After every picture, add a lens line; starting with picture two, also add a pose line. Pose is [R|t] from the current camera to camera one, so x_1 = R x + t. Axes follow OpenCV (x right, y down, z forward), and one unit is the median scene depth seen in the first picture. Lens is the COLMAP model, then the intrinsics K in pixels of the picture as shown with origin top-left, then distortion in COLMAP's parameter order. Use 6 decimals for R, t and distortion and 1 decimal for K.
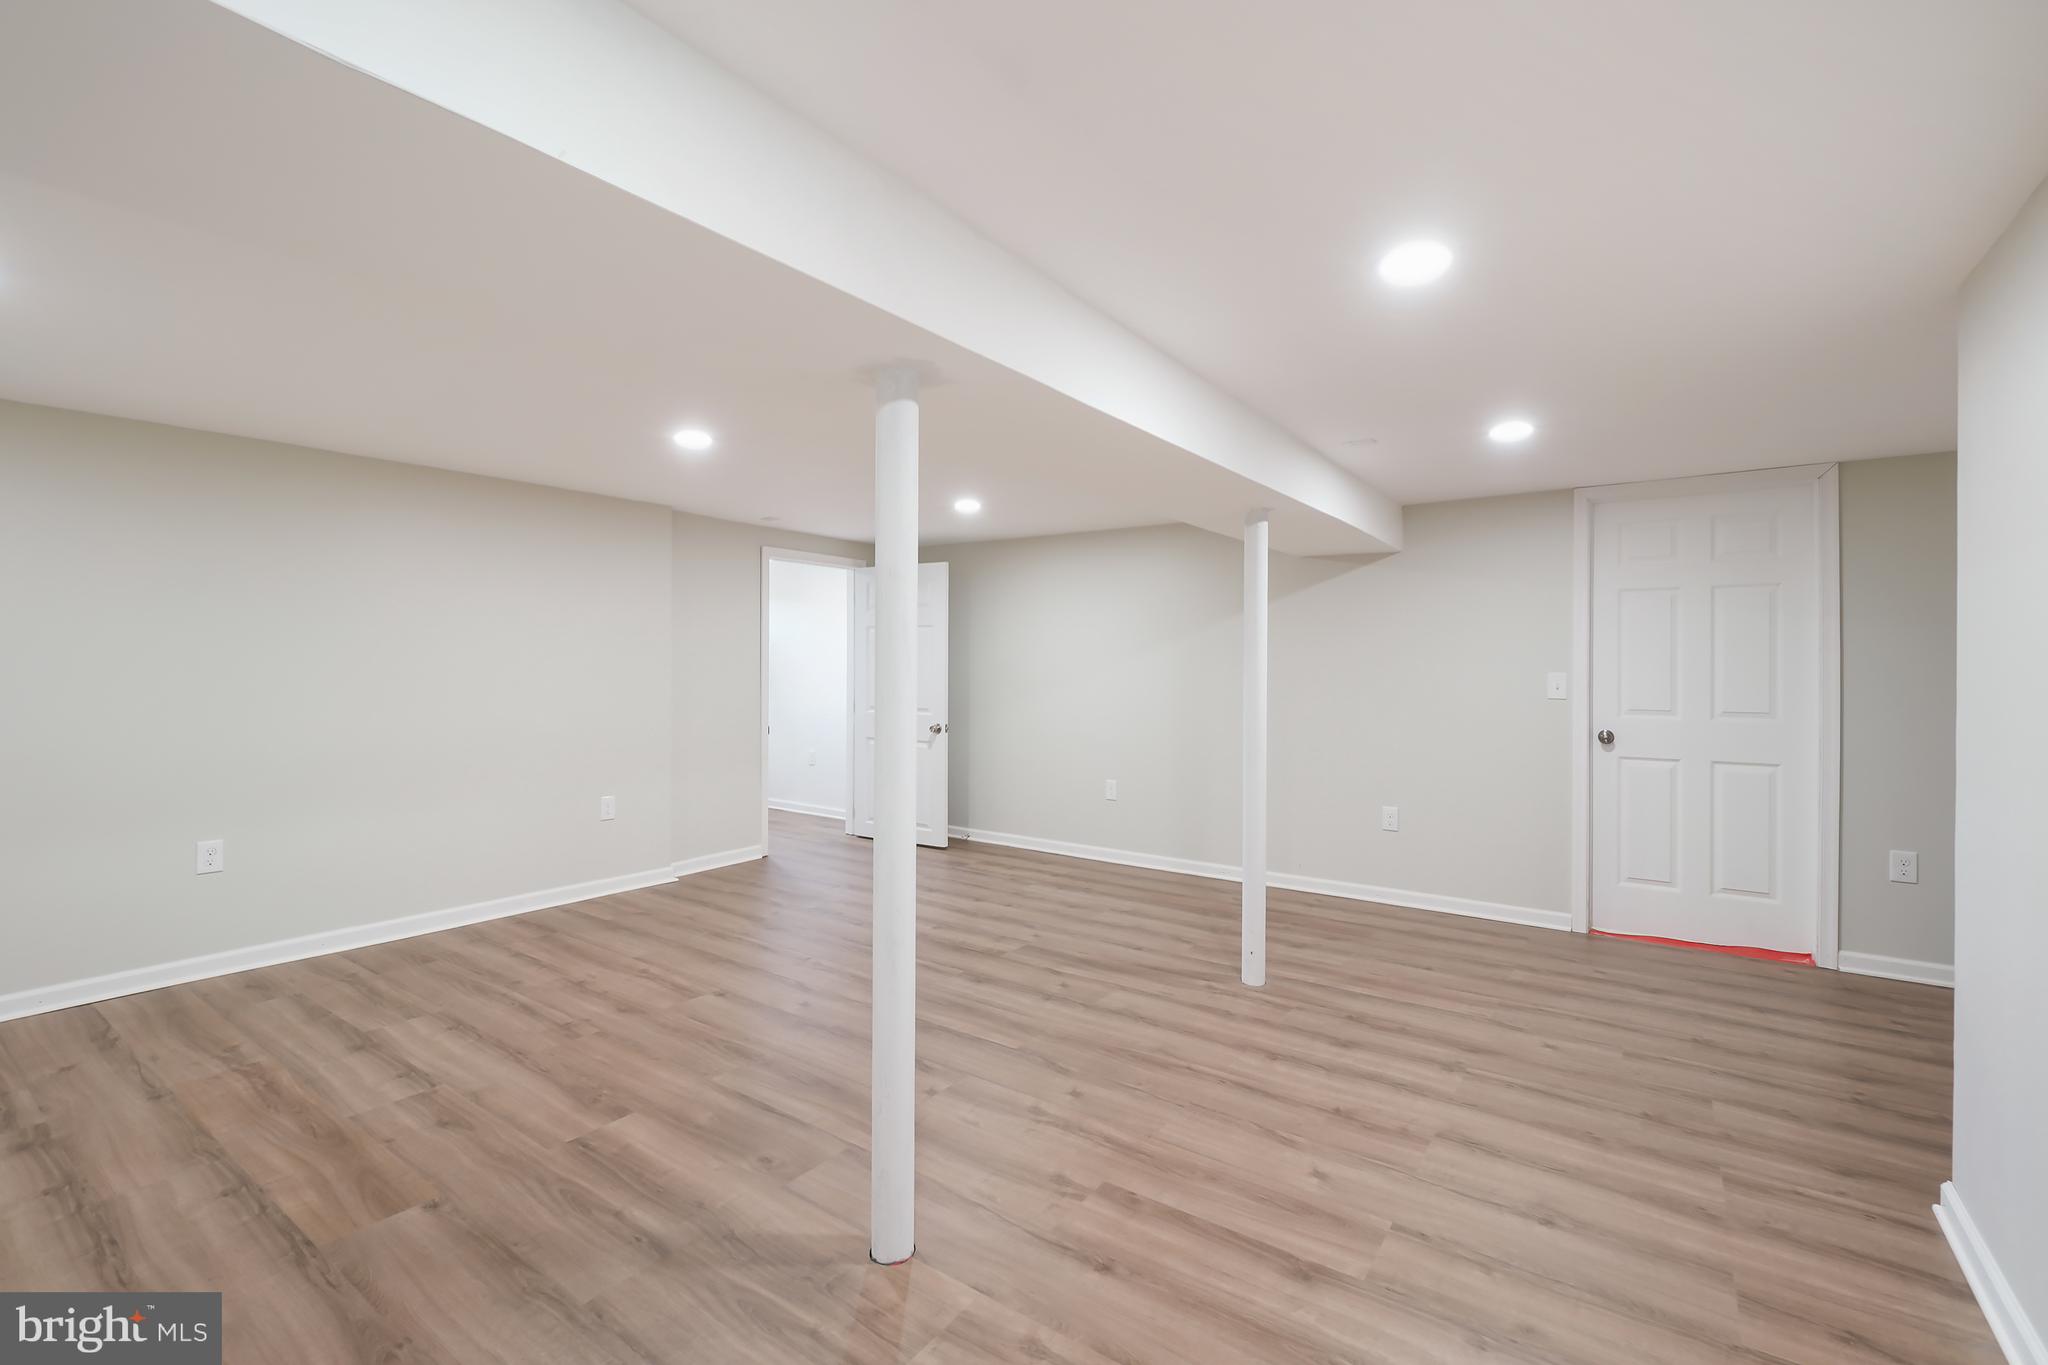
lens RADIAL K [[896.5, 0, 1022.2], [0, 896.5, 656.4], [0, 0, 1]] dist [-0.001669, 0.001191]
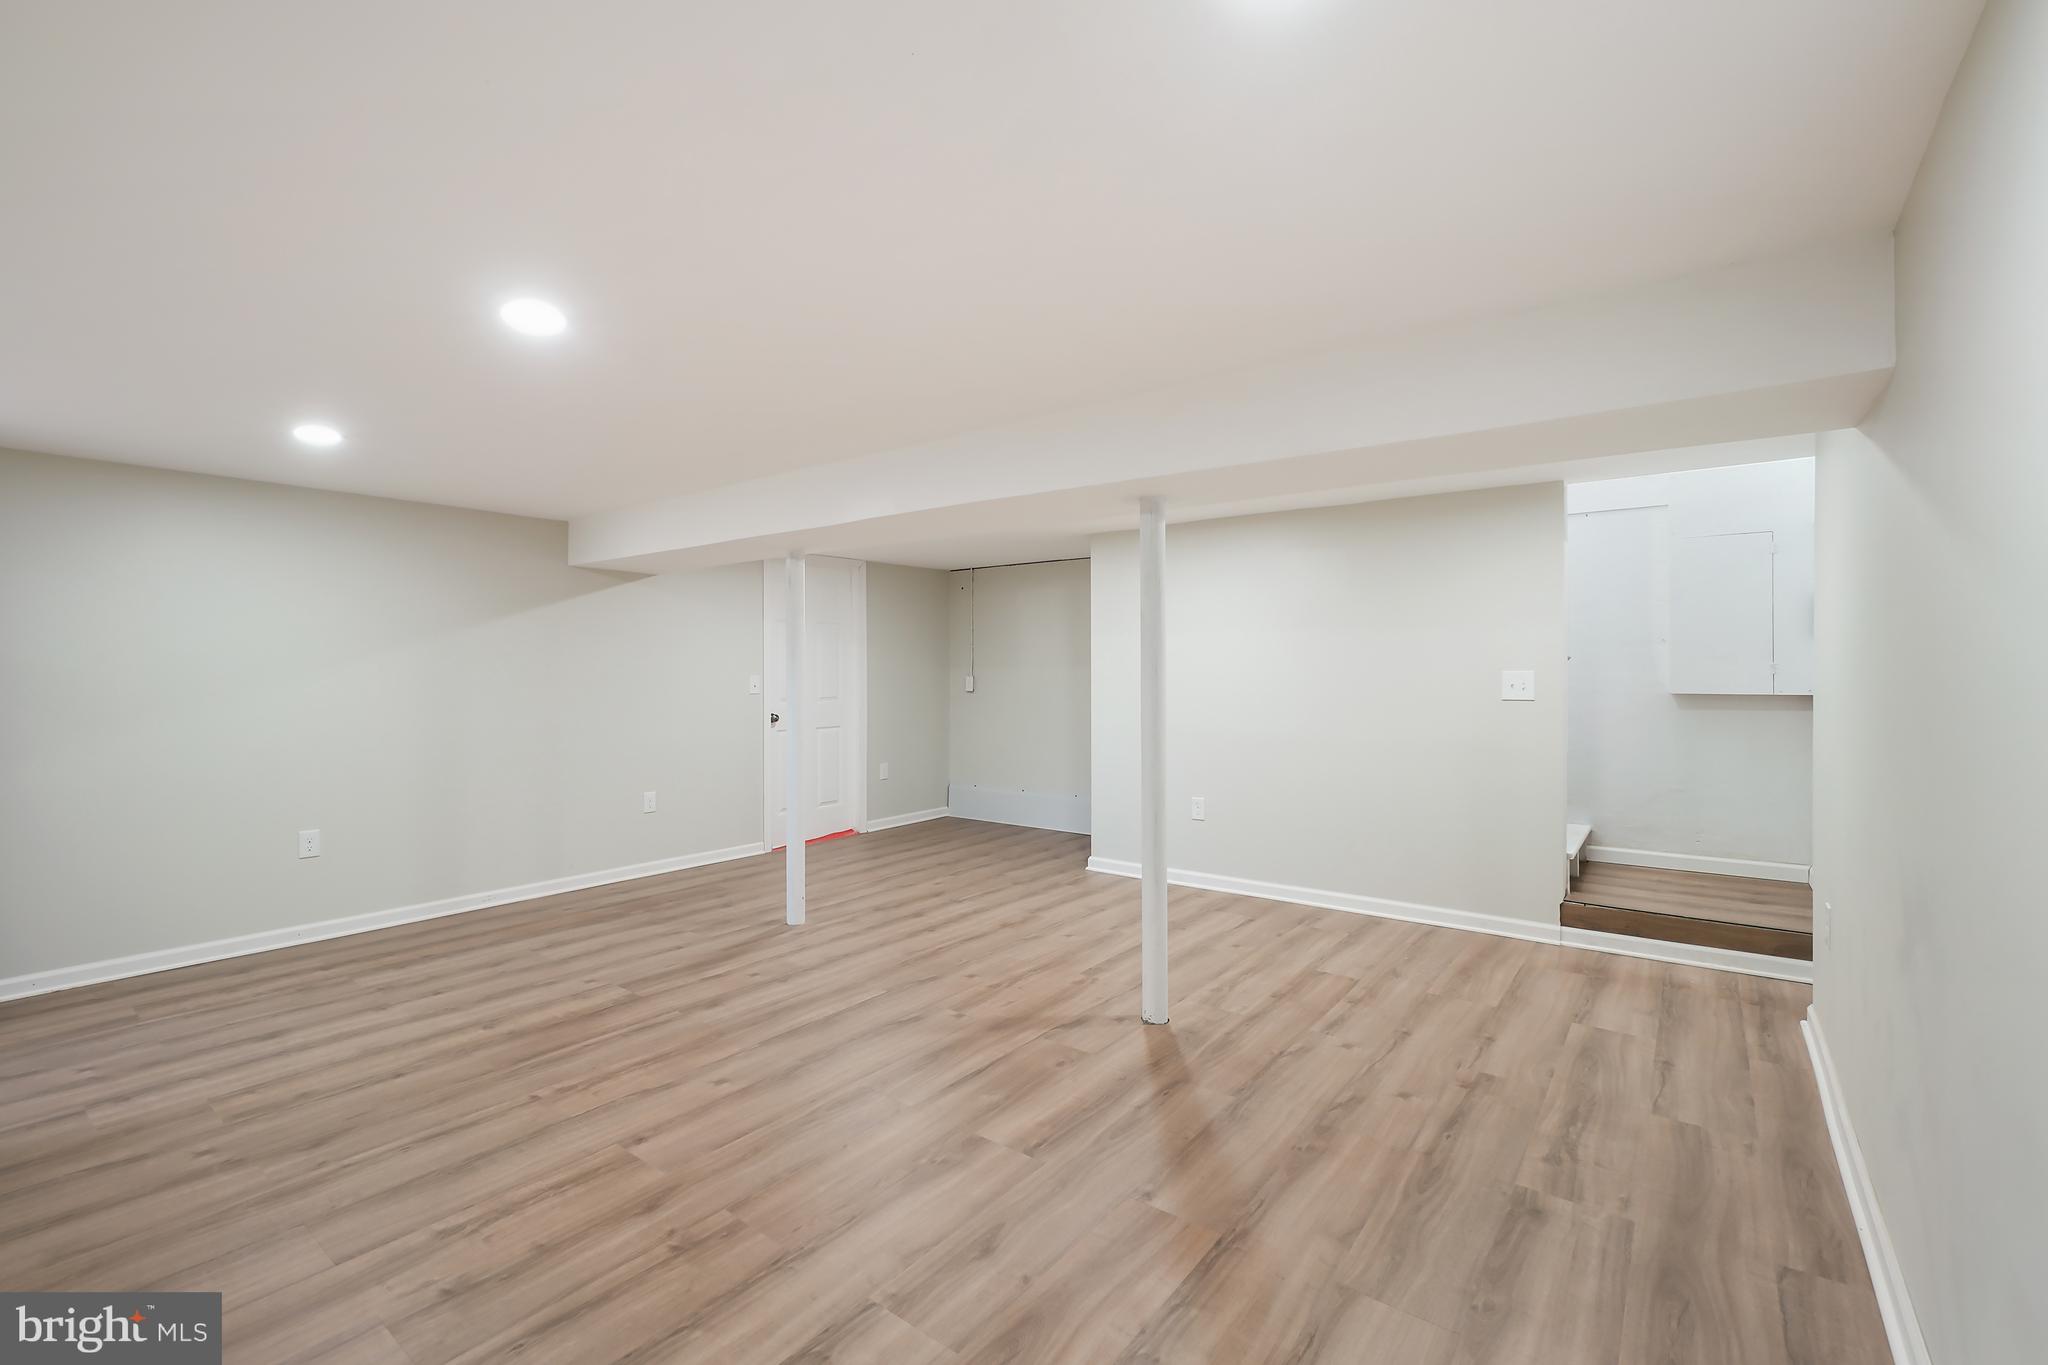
lens RADIAL K [[888.7, 0, 1022.9], [0, 888.7, 675.5], [0, 0, 1]] dist [-0.010516, 0.006641]
pose [[0.030244, -0.010609, 0.999486, -1.154545], [-0.007545, 0.999913, 0.010842, 0.000280], [-0.999514, -0.007869, 0.030162, 0.766892]]
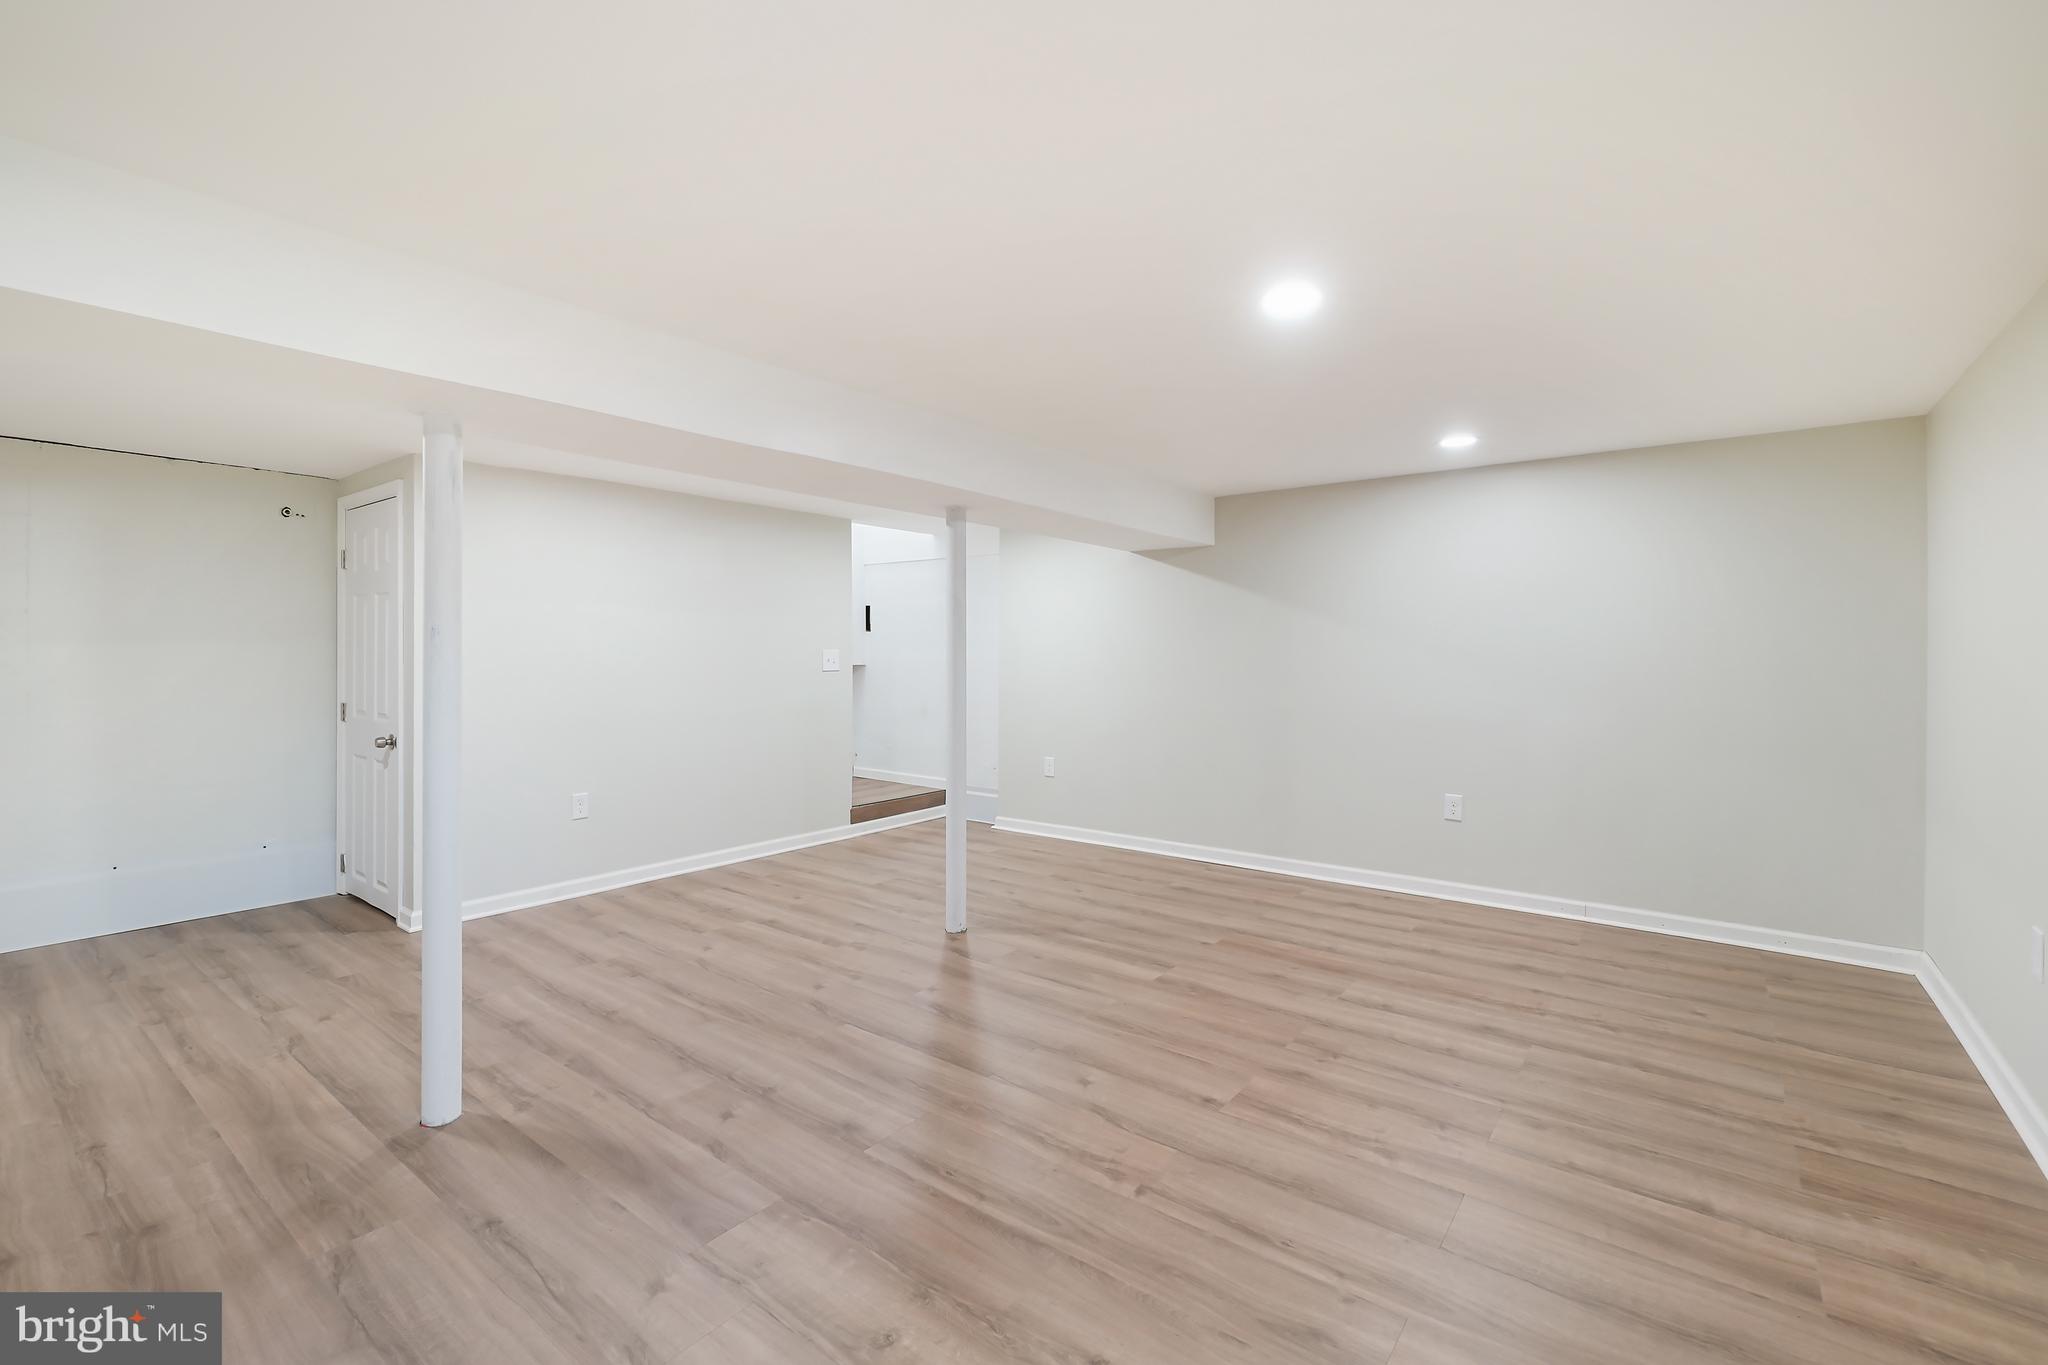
lens RADIAL K [[888.7, 0, 1022.9], [0, 888.7, 675.5], [0, 0, 1]] dist [-0.010516, 0.006641]
pose [[-0.999408, -0.008044, 0.033440, -0.232547], [-0.007461, 0.999819, 0.017528, 0.021110], [-0.033575, 0.017268, -0.999287, 1.945660]]
